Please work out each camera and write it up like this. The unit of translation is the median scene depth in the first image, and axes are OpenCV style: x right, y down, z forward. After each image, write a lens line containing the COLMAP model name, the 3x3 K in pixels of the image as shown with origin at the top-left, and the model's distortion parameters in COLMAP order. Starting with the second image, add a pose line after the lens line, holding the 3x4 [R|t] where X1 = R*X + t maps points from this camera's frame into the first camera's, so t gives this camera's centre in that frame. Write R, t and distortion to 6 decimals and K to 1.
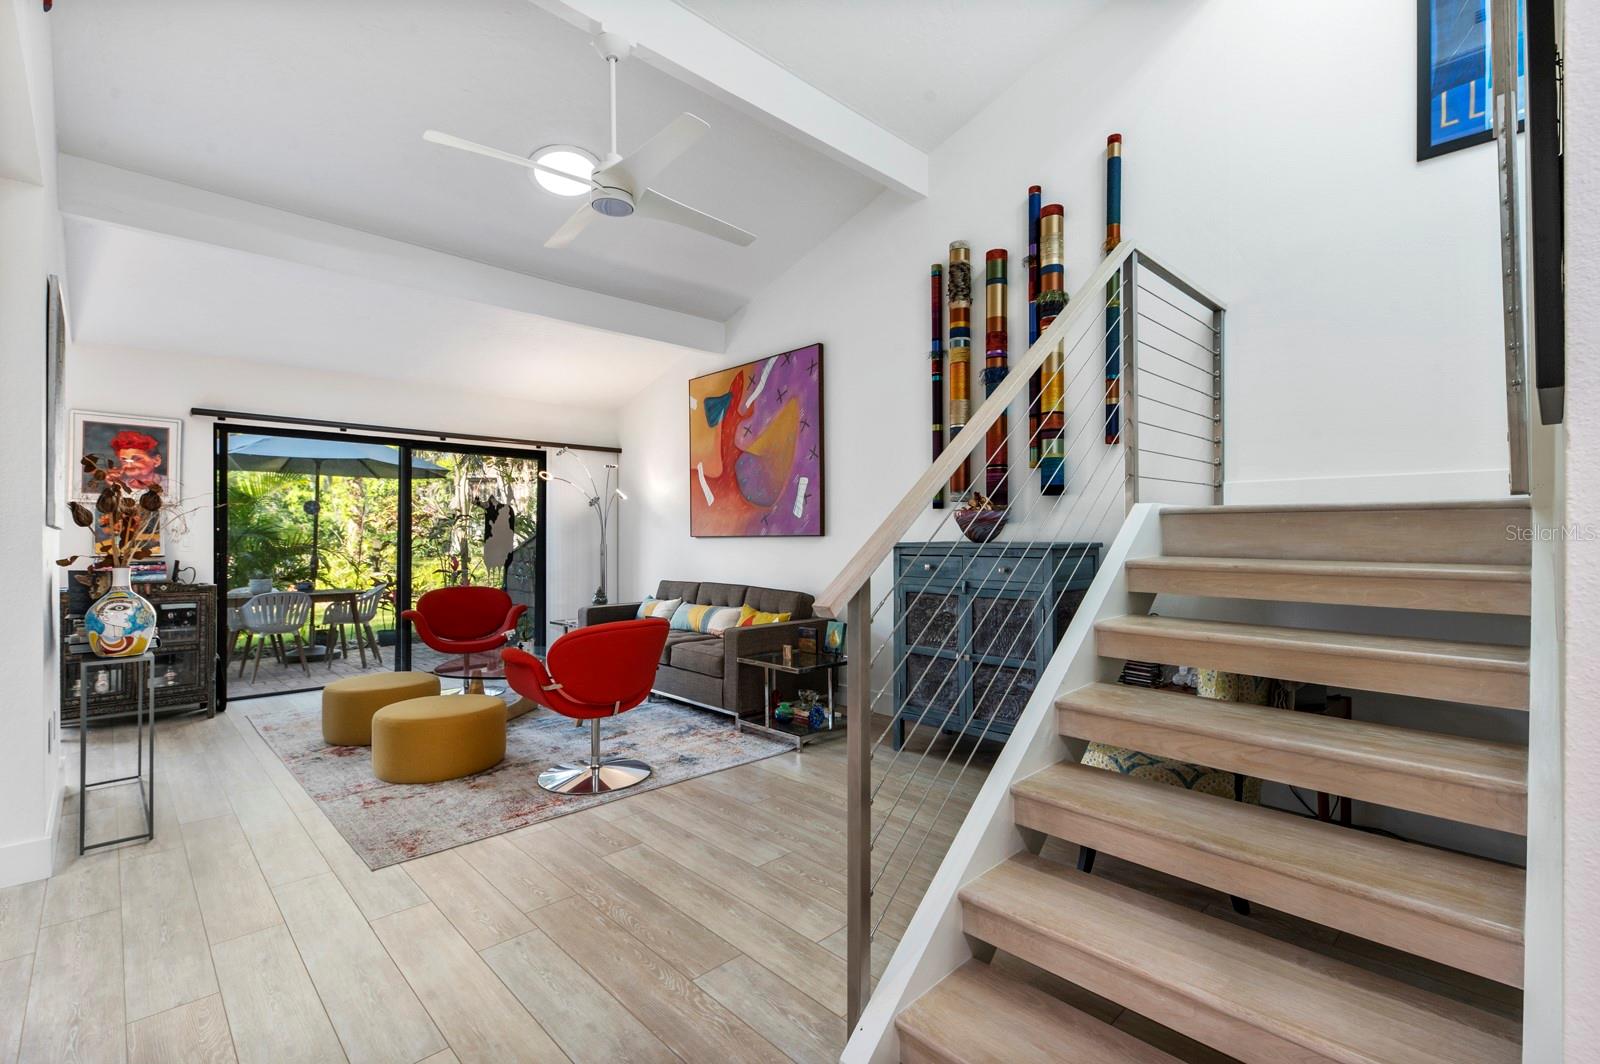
lens RADIAL K [[713.7, 0, 806.2], [0, 713.7, 533.0], [0, 0, 1]] dist [0.006947, -0.000353]
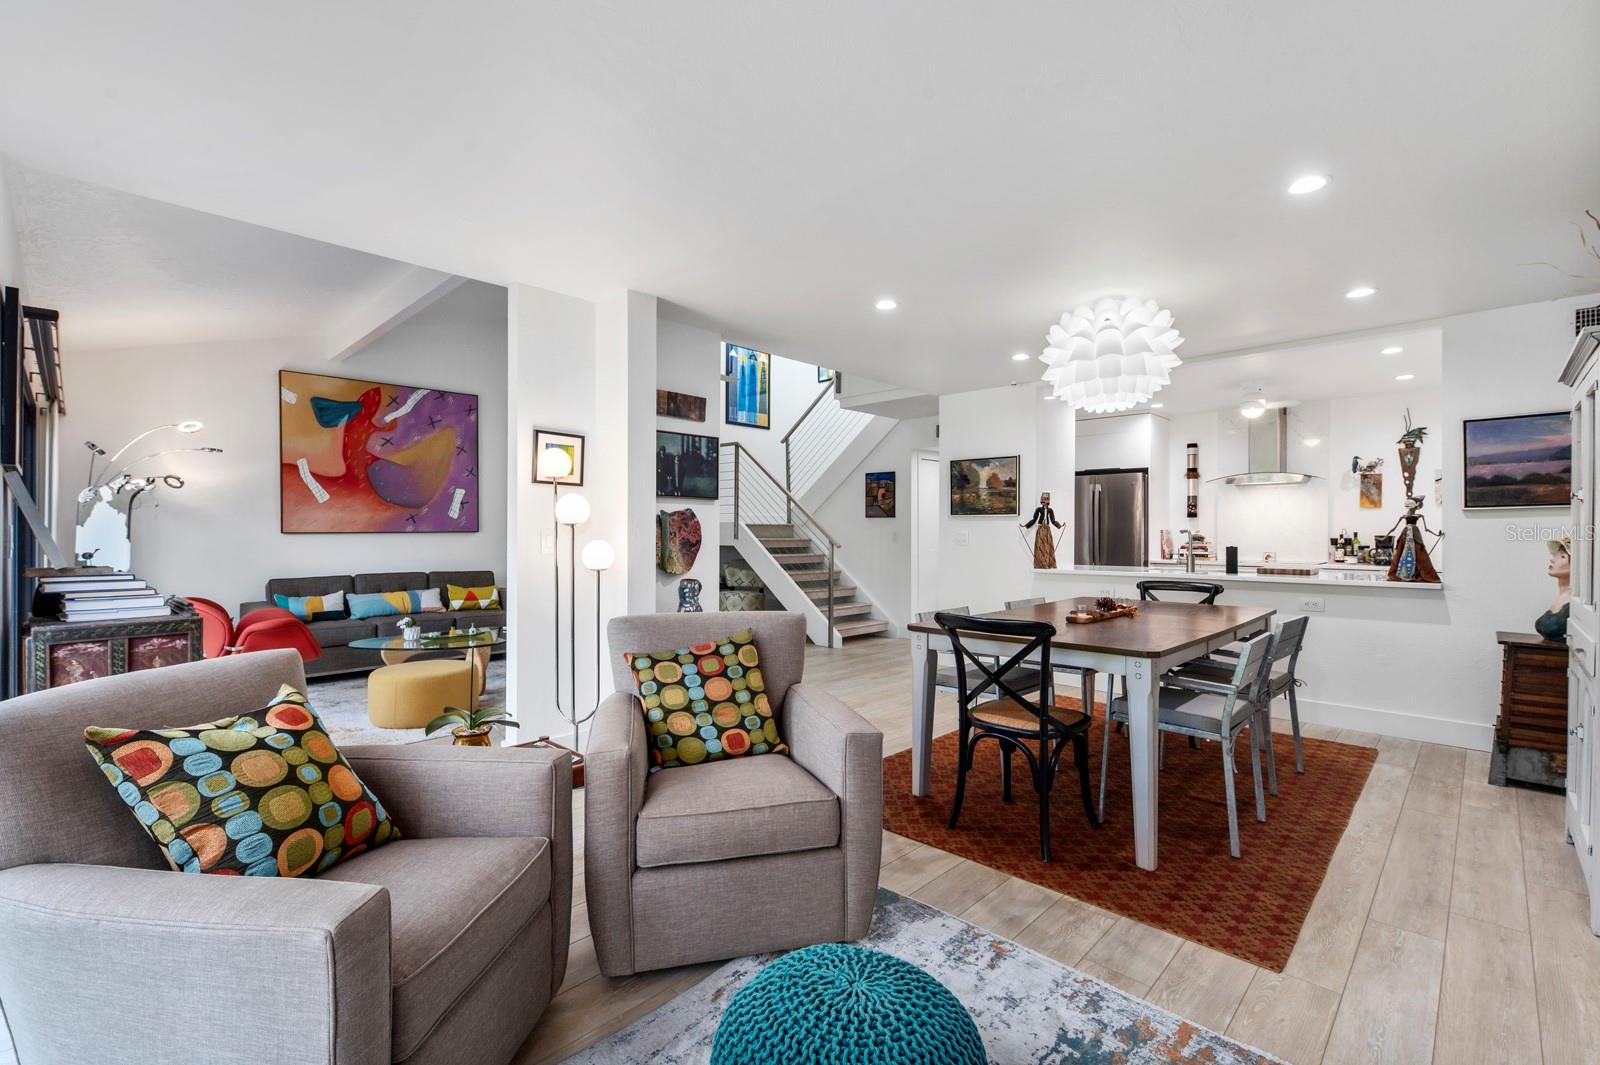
lens RADIAL K [[699.9, 0, 806.3], [0, 699.9, 532.8], [0, 0, 1]] dist [0.003238, 0.000044]
pose [[-0.029462, 0.000015, 0.999566, -1.540096], [-0.003456, 0.999994, -0.000116, 0.004108], [-0.999560, -0.003458, -0.029462, 0.434101]]
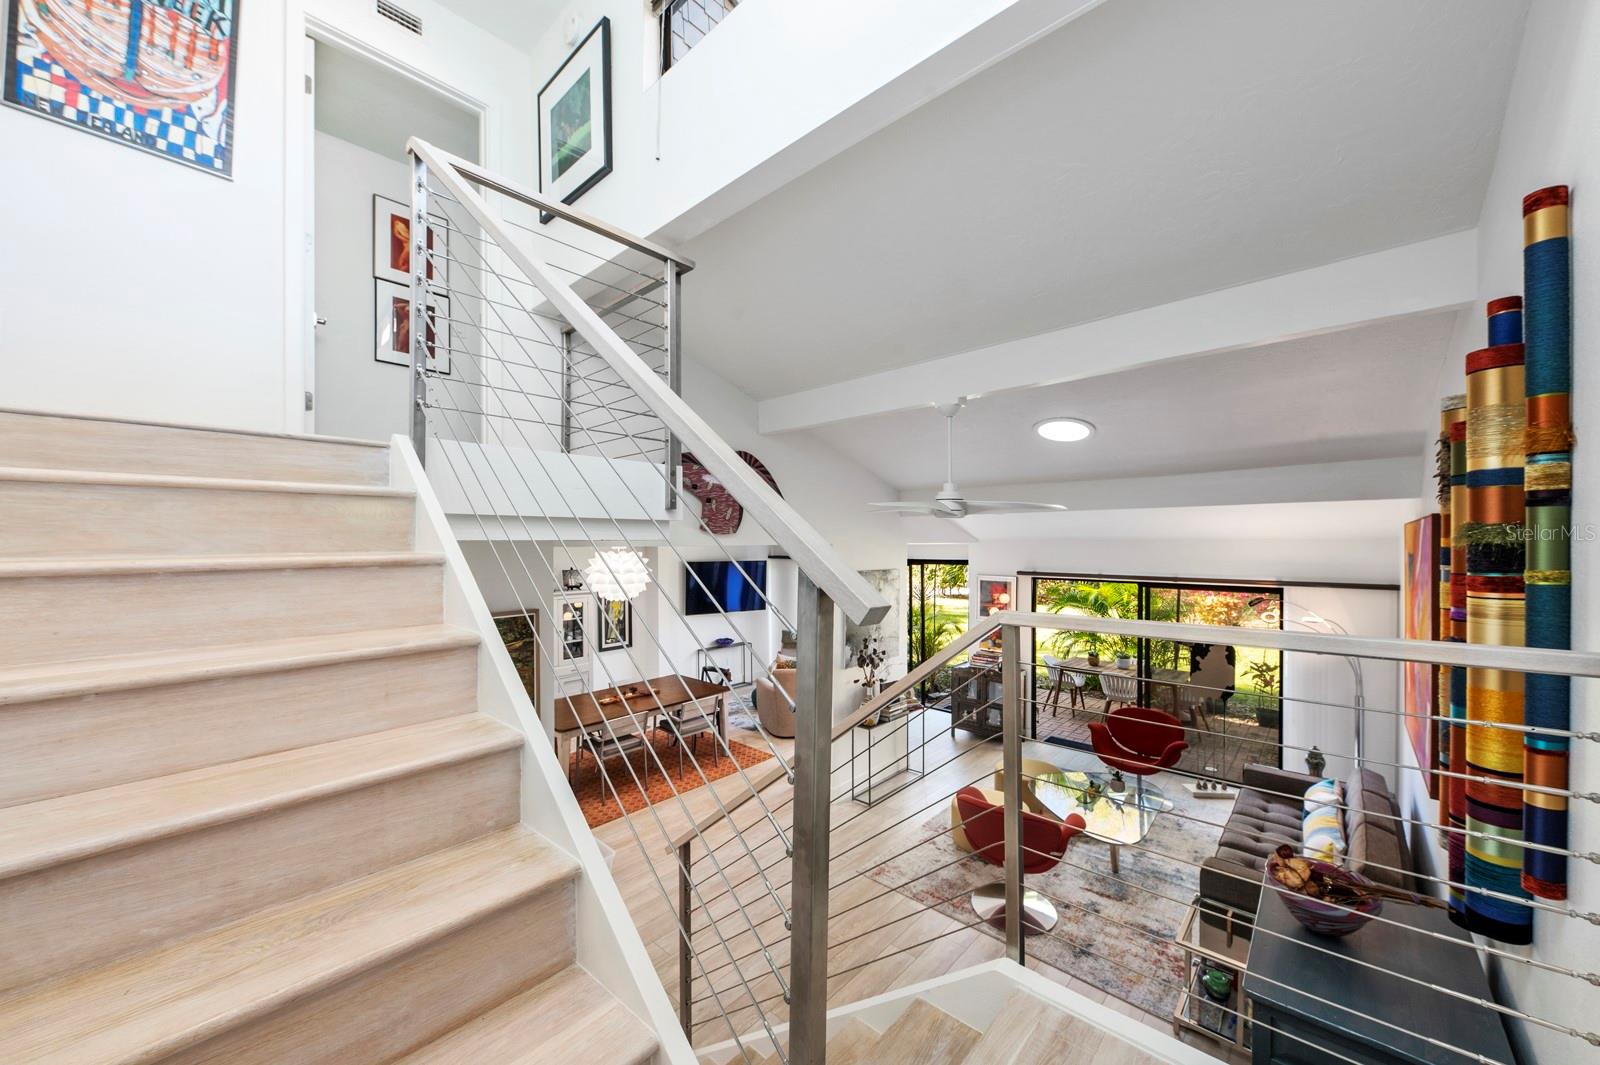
lens RADIAL K [[587.9, 0, 806.3], [0, 587.9, 539.0], [0, 0, 1]] dist [-0.001134, -0.000119]
pose [[0.062586, 0.001829, -0.998038, 0.596622], [0.005757, 0.999981, 0.002194, -0.273905], [0.998023, -0.005883, 0.062574, 0.416643]]
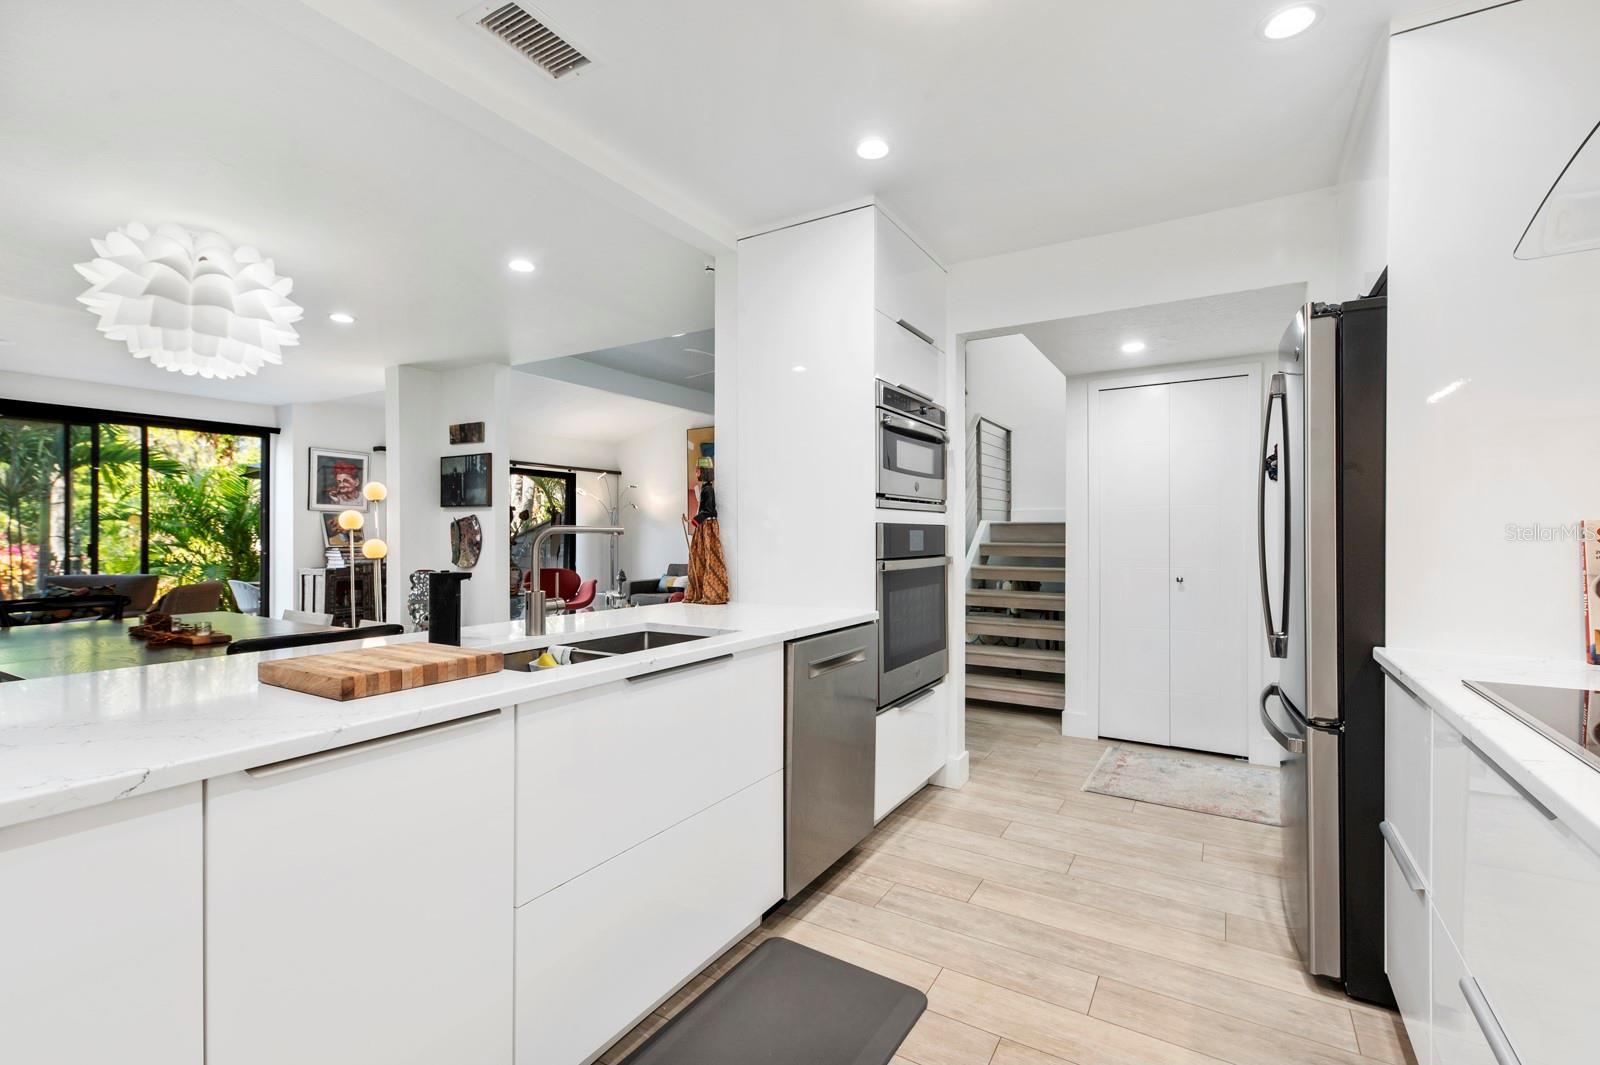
lens RADIAL K [[703.8, 0, 800.3], [0, 703.8, 534.6], [0, 0, 1]] dist [0.018778, -0.000335]
pose [[0.967958, 0.001031, 0.251111, -0.414326], [-0.001847, 0.999994, 0.003013, 0.000560], [-0.251106, -0.003381, 0.967954, -0.660012]]
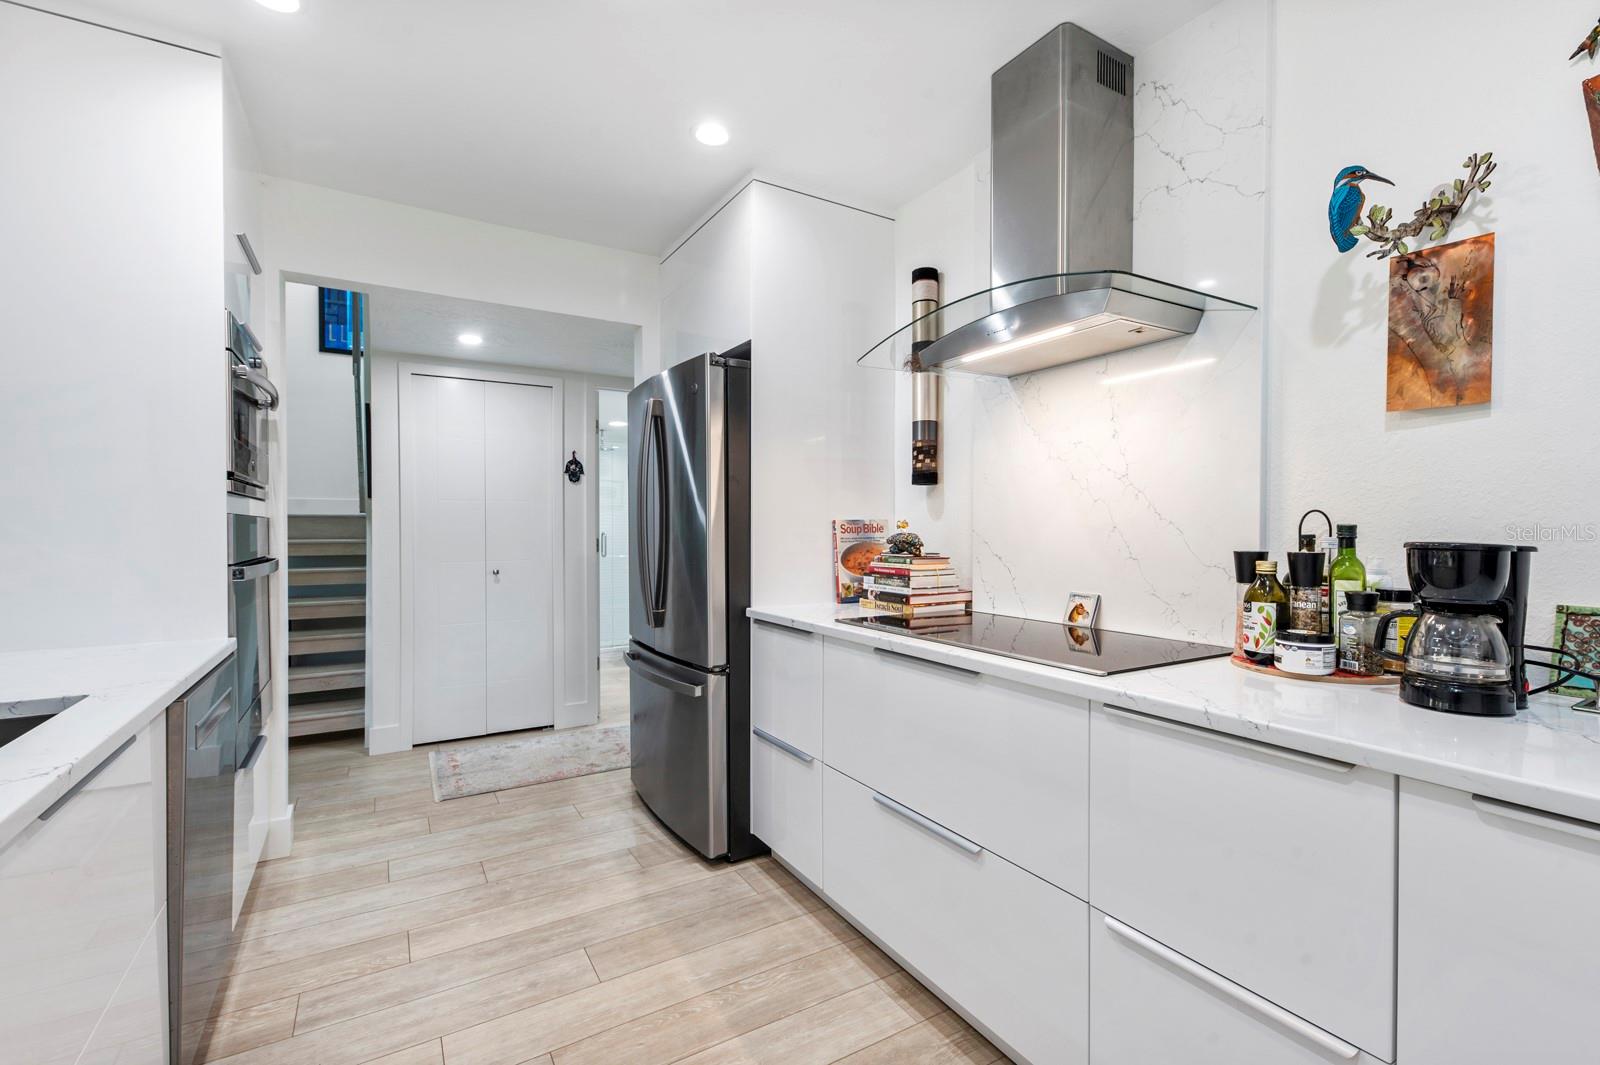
lens RADIAL K [[713.7, 0, 806.2], [0, 713.7, 533.5], [0, 0, 1]] dist [0.006947, -0.000353]
pose [[0.229928, -0.008602, 0.973170, -0.536466], [-0.000696, 0.999959, 0.009003, -0.000067], [-0.973207, -0.002748, 0.229913, -0.536469]]
